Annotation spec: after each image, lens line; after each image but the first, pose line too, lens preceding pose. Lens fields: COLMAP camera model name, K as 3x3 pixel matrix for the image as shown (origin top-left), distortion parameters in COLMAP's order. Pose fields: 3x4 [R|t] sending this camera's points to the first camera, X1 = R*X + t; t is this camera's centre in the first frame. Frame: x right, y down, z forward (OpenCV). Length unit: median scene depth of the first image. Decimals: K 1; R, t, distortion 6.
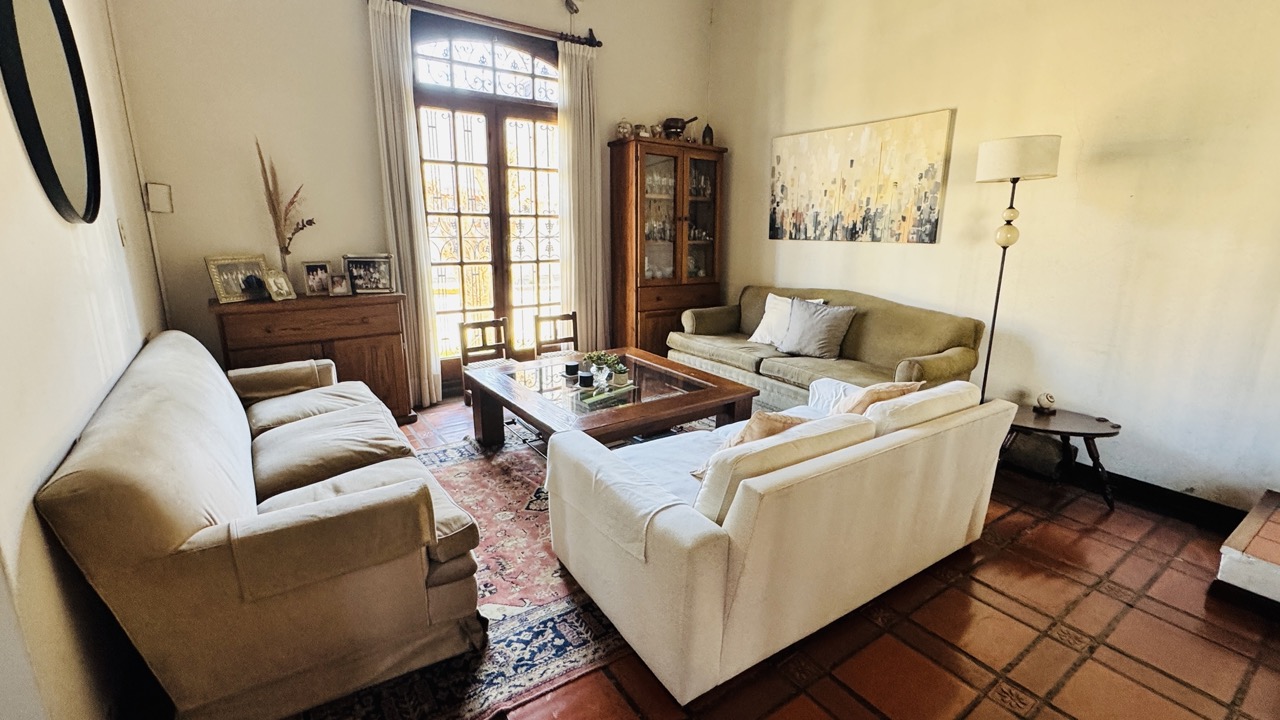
lens RADIAL K [[550.0, 0, 640.0], [0, 550.0, 360.0], [0, 0, 1]] dist [0.011017, 0.000062]
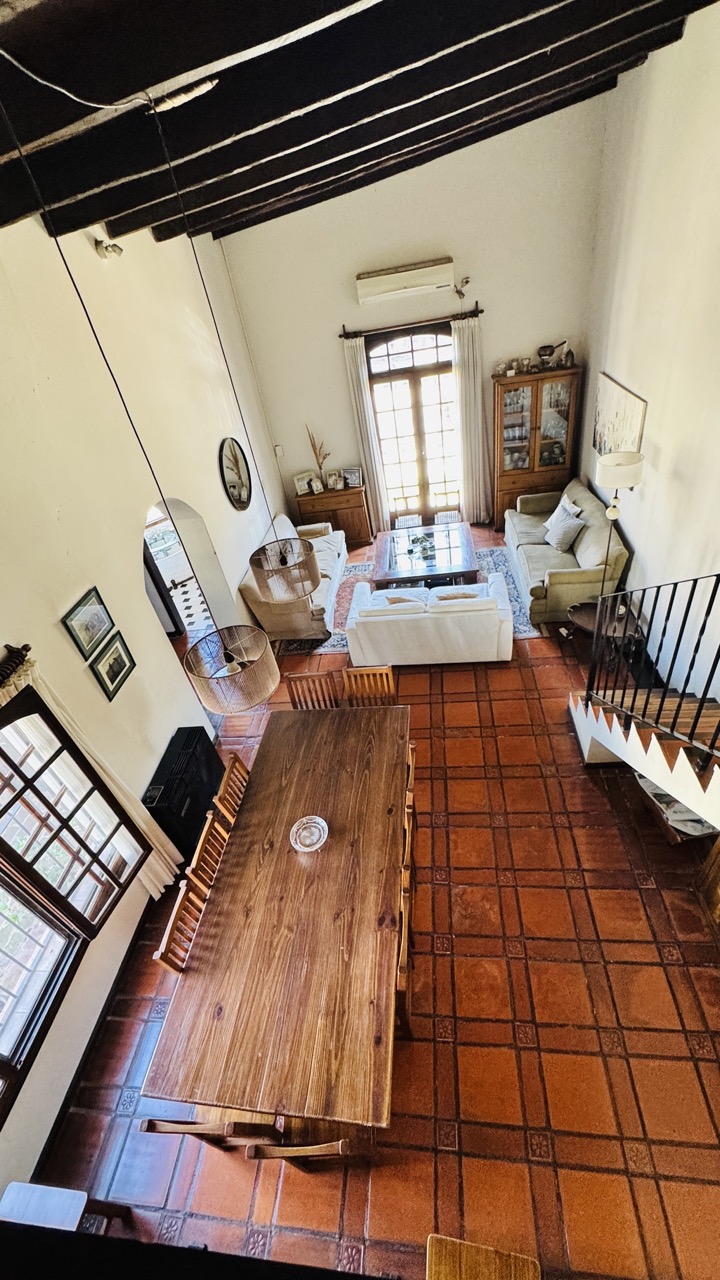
lens RADIAL K [[507.9, 0, 360.0], [0, 507.9, 640.0], [0, 0, 1]] dist [-0.001059, -0.000276]
pose [[0.750063, 0.287533, -0.595593, 0.820113], [0.010342, 0.895340, 0.445264, -0.422721], [0.661286, -0.340135, 0.668587, -0.484411]]
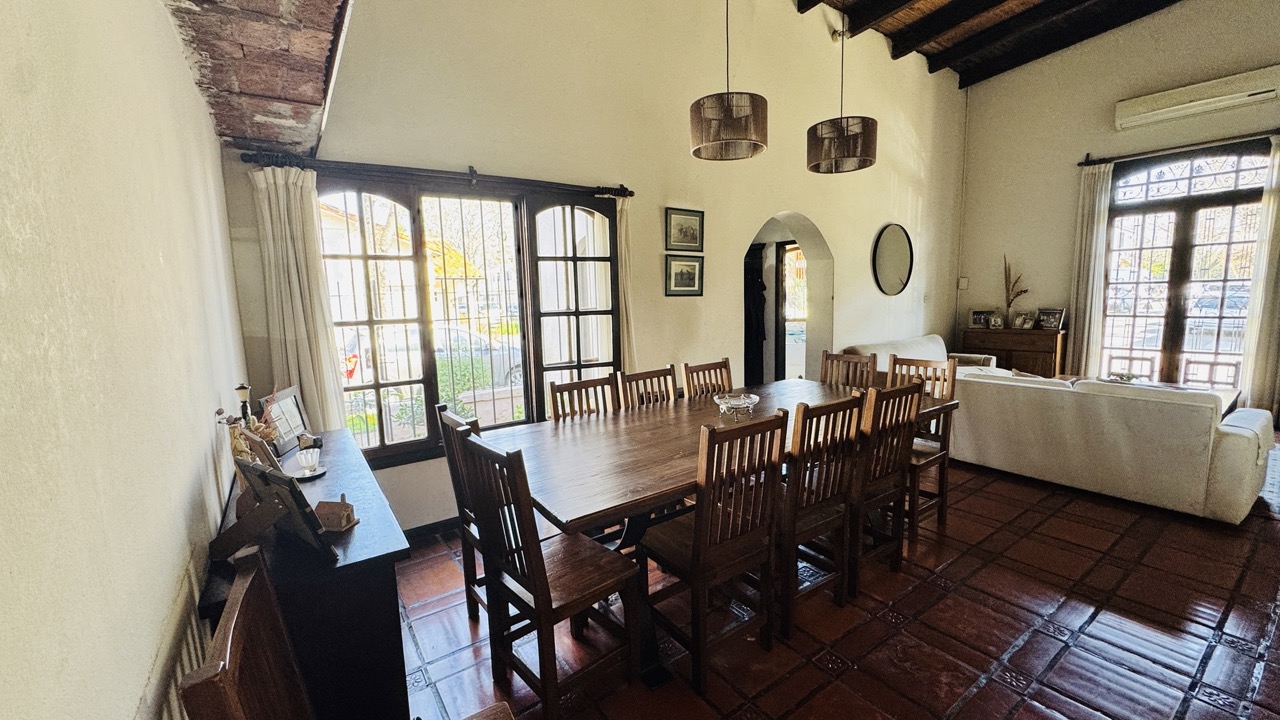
lens RADIAL K [[507.9, 0, 640.0], [0, 507.9, 360.0], [0, 0, 1]] dist [-0.001059, -0.000276]
pose [[0.007298, 0.115070, -0.993331, 1.023410], [-0.213170, 0.970703, 0.110883, 0.065220], [0.976988, 0.210939, 0.031613, -0.282026]]
